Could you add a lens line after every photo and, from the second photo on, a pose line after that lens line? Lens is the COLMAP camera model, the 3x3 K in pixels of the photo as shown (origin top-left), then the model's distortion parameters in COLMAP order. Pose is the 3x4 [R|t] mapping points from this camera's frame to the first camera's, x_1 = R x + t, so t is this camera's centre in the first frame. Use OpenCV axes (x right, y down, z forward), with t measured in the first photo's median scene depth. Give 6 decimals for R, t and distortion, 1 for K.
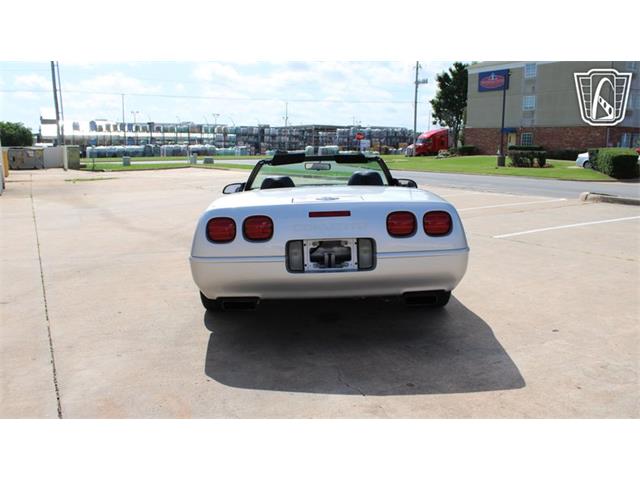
lens RADIAL K [[559.1, 0, 320.0], [0, 559.1, 240.0], [0, 0, 1]] dist [-0.157355, 0.163405]
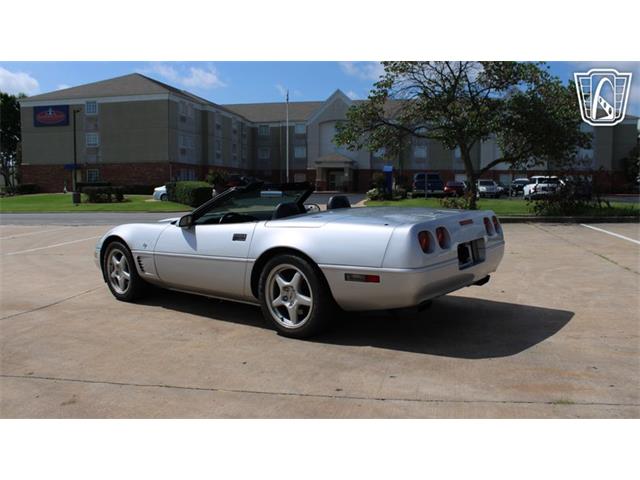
lens RADIAL K [[559.1, 0, 320.0], [0, 559.1, 240.0], [0, 0, 1]] dist [-0.157355, 0.163405]
pose [[0.637162, -0.084258, 0.766111, -0.147555], [0.135495, 0.990771, -0.003722, -0.006518], [-0.758727, 0.106176, 0.642698, 0.050841]]
